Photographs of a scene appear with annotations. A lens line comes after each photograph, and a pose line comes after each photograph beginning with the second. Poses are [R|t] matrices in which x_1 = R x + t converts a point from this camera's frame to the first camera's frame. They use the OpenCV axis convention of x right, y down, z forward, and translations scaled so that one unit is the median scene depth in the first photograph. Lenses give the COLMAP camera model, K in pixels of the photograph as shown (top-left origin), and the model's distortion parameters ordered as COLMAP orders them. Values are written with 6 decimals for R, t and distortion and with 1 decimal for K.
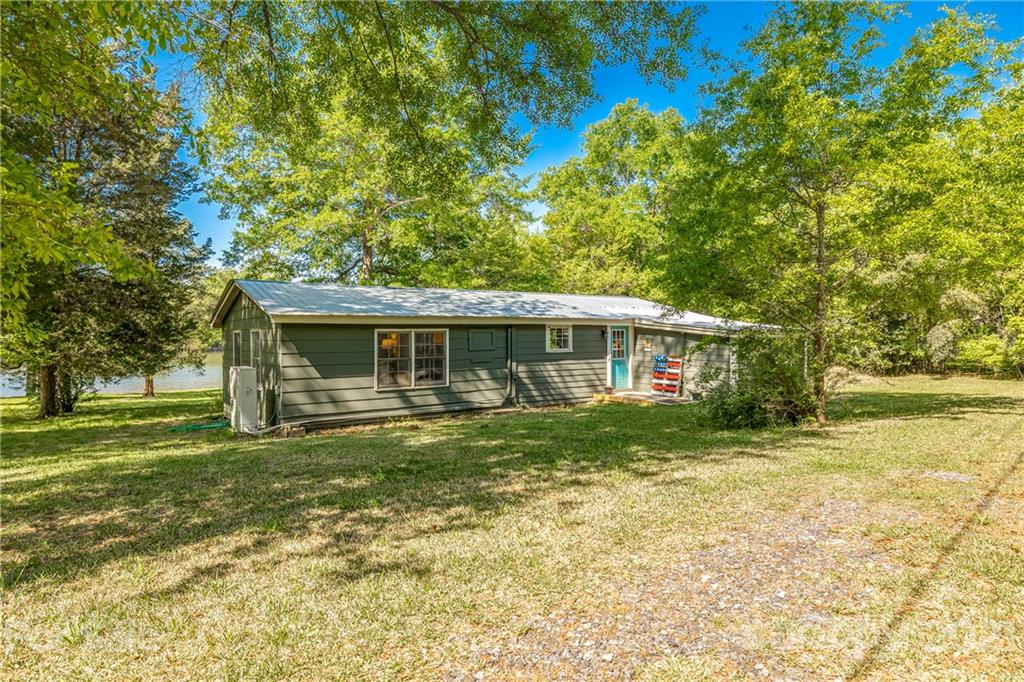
lens RADIAL K [[589.2, 0, 516.5], [0, 589.2, 342.3], [0, 0, 1]] dist [0.001269, 0.000069]
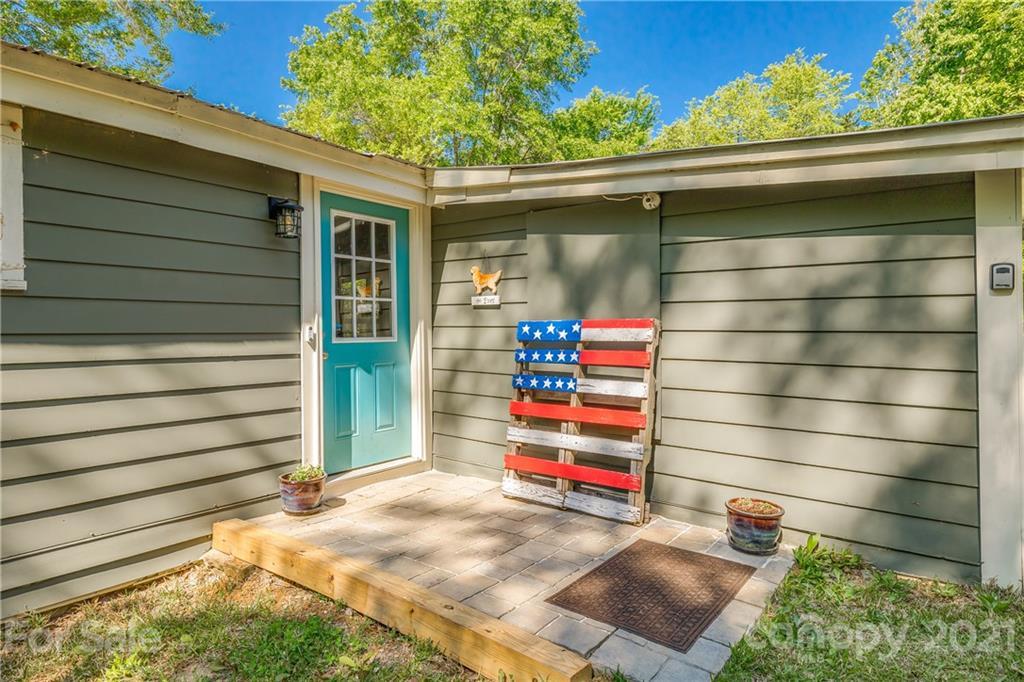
lens RADIAL K [[589.2, 0, 512.3], [0, 589.2, 340.2], [0, 0, 1]] dist [0.001269, 0.000069]
pose [[0.959058, -0.008107, 0.283093, 0.167588], [0.011454, 0.999883, -0.010169, 0.031589], [-0.282977, 0.012995, 0.959039, 0.783213]]
